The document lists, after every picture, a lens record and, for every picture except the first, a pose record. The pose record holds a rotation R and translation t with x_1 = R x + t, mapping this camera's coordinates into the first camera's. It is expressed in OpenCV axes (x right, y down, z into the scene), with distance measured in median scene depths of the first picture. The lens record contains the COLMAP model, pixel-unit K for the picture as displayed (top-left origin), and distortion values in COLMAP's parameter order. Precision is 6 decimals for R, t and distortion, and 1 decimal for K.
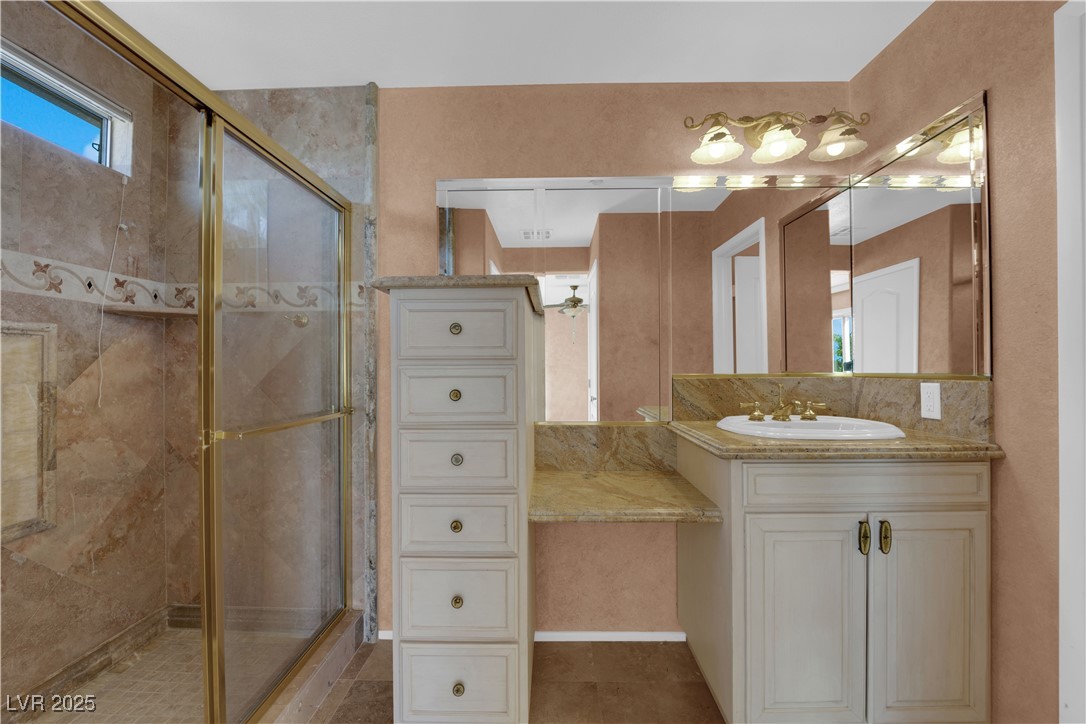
lens RADIAL K [[438.6, 0, 545.1], [0, 438.6, 360.7], [0, 0, 1]] dist [-0.021462, 0.001623]
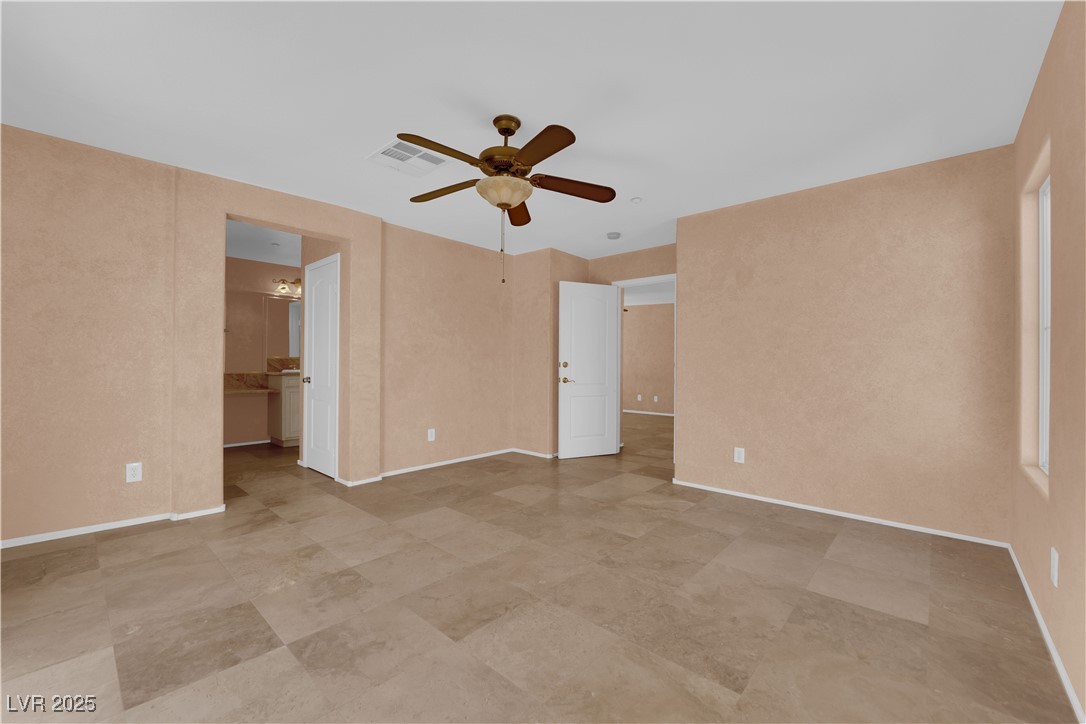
lens RADIAL K [[438.6, 0, 541.1], [0, 438.6, 363.0], [0, 0, 1]] dist [-0.021462, 0.001623]
pose [[0.653923, 0.008569, 0.756513, -0.755733], [-0.013188, 0.999913, 0.000074, 0.055618], [-0.756446, -0.010025, 0.653979, -2.428365]]
